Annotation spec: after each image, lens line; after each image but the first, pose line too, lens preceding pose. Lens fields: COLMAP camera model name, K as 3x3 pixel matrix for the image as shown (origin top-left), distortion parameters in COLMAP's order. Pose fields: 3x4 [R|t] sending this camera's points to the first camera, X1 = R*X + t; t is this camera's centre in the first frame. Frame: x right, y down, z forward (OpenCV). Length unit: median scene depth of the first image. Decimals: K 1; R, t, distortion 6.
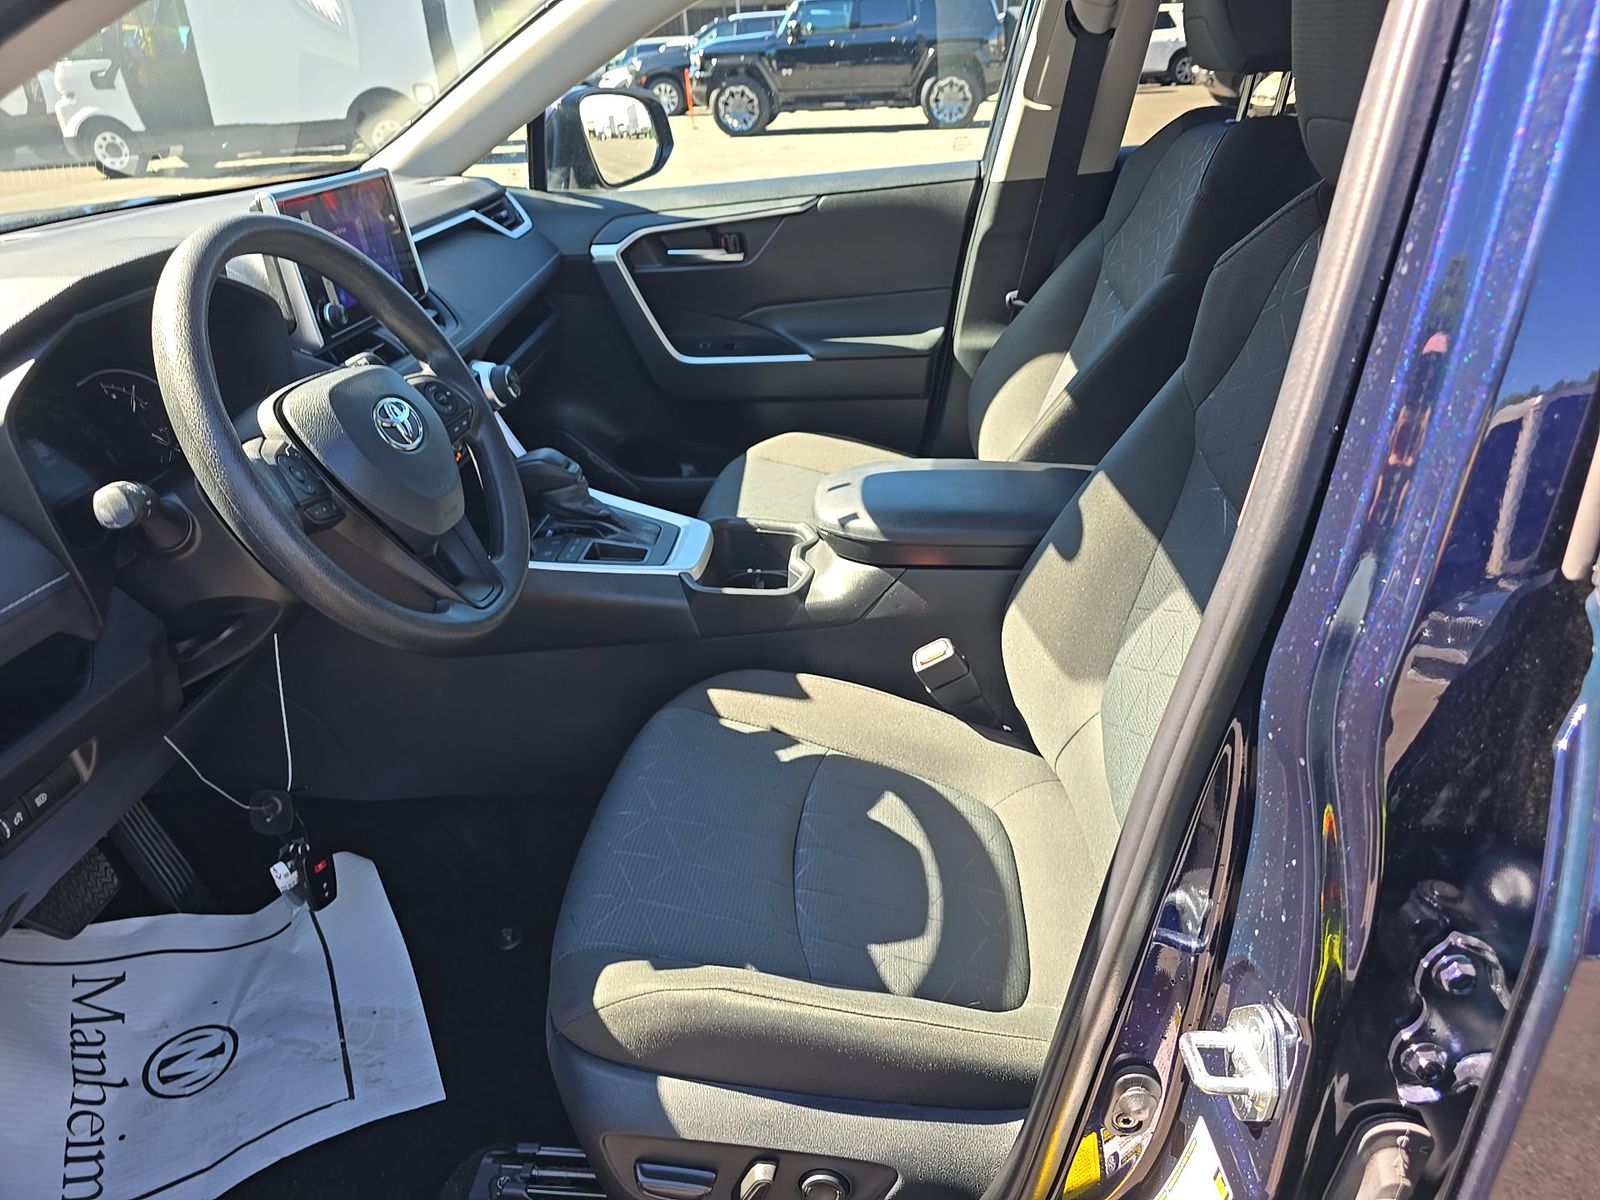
lens RADIAL K [[1143.3, 0, 799.0], [0, 1143.3, 597.5], [0, 0, 1]] dist [0.047252, -0.044050]
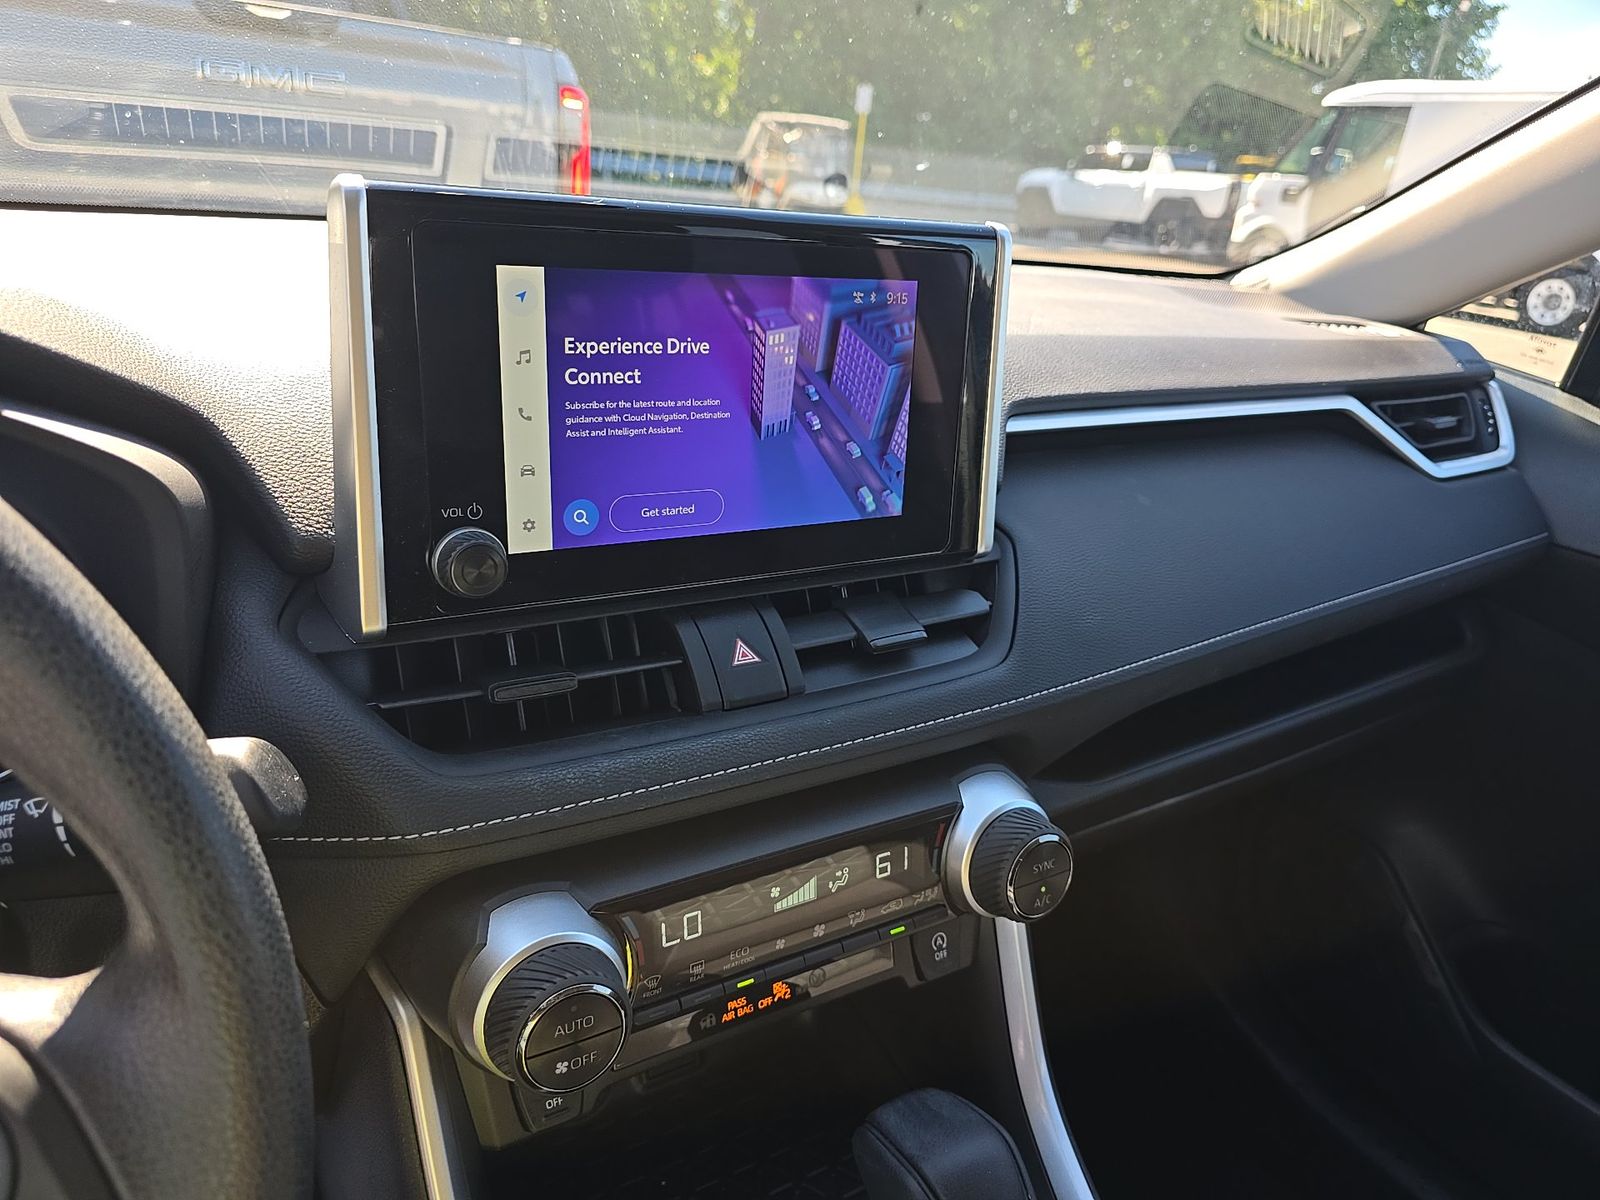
lens RADIAL K [[1143.3, 0, 795.7], [0, 1143.3, 601.0], [0, 0, 1]] dist [0.047252, -0.044050]
pose [[0.610098, 0.388091, -0.690772, -0.071487], [-0.453364, 0.885993, 0.097353, -0.199477], [0.649801, 0.253776, 0.716489, 0.527199]]
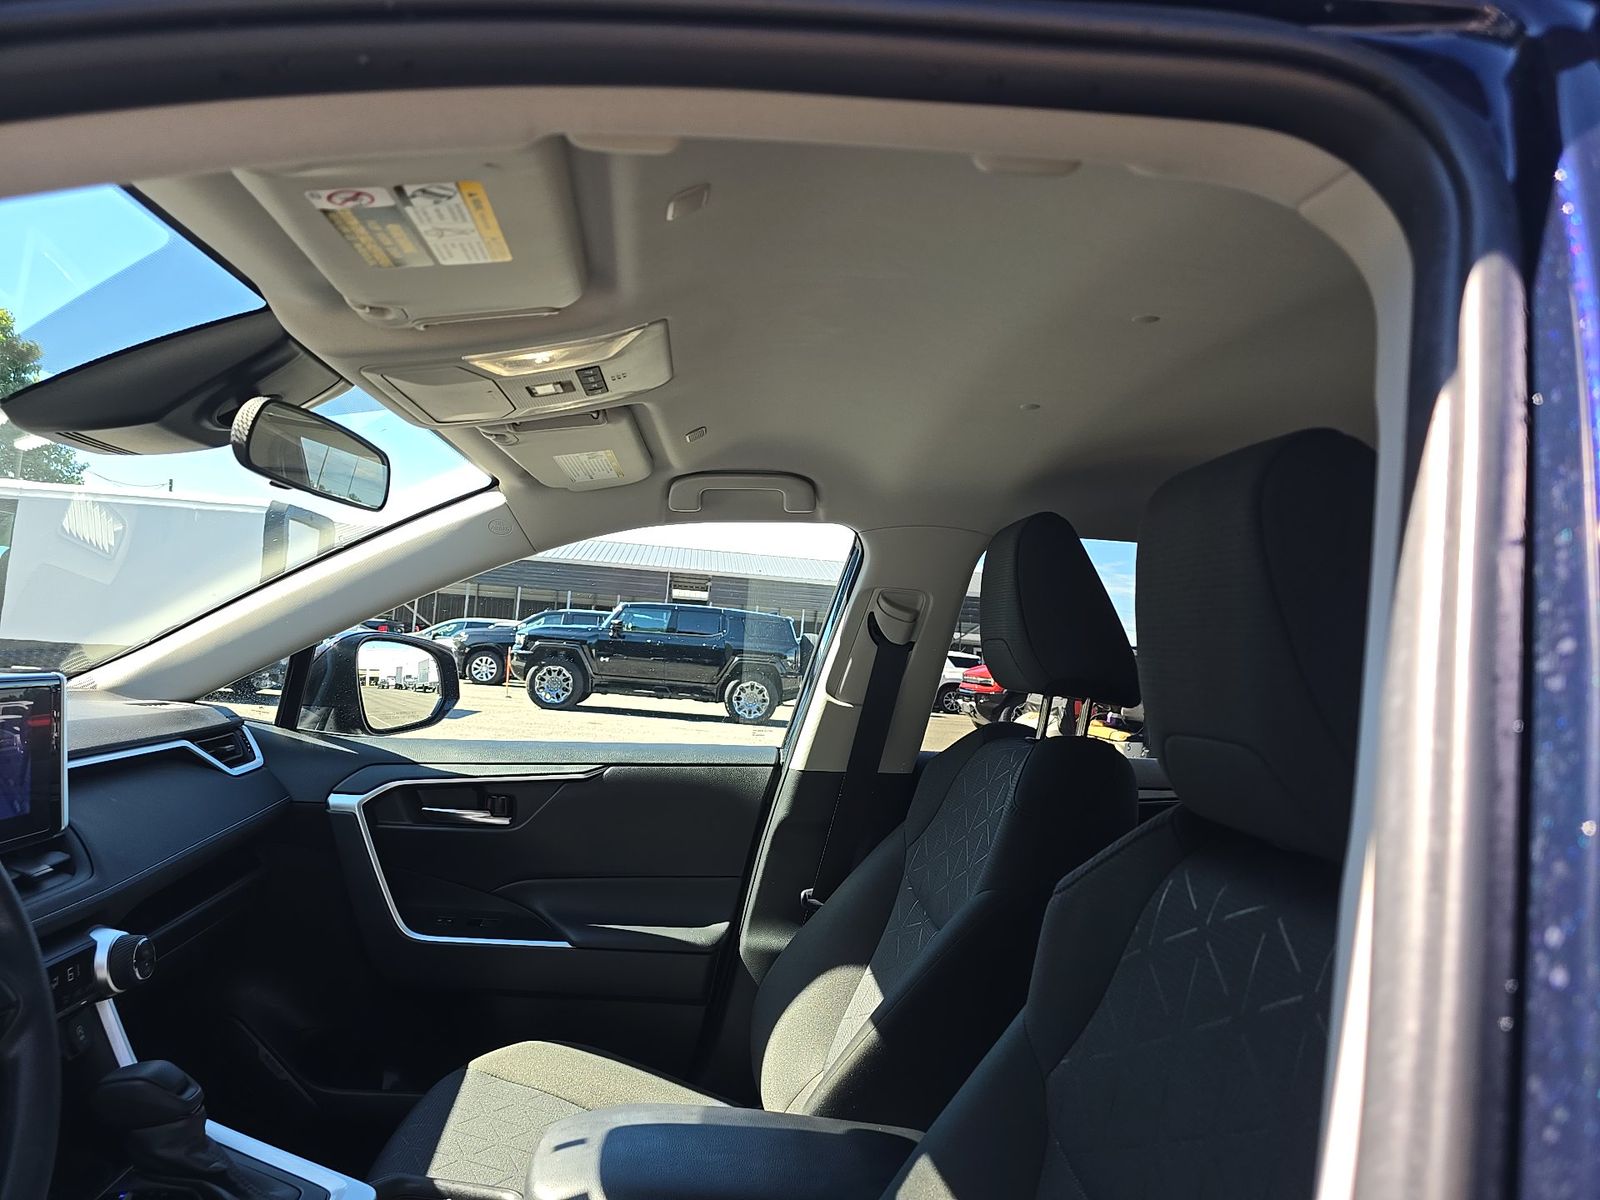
lens RADIAL K [[1143.3, 0, 816.9], [0, 1143.3, 589.3], [0, 0, 1]] dist [0.047252, -0.044050]
pose [[0.977650, 0.131153, 0.164313, 0.014448], [-0.036235, 0.874980, -0.482801, -0.037611], [-0.207091, 0.466057, 0.860177, 0.115903]]
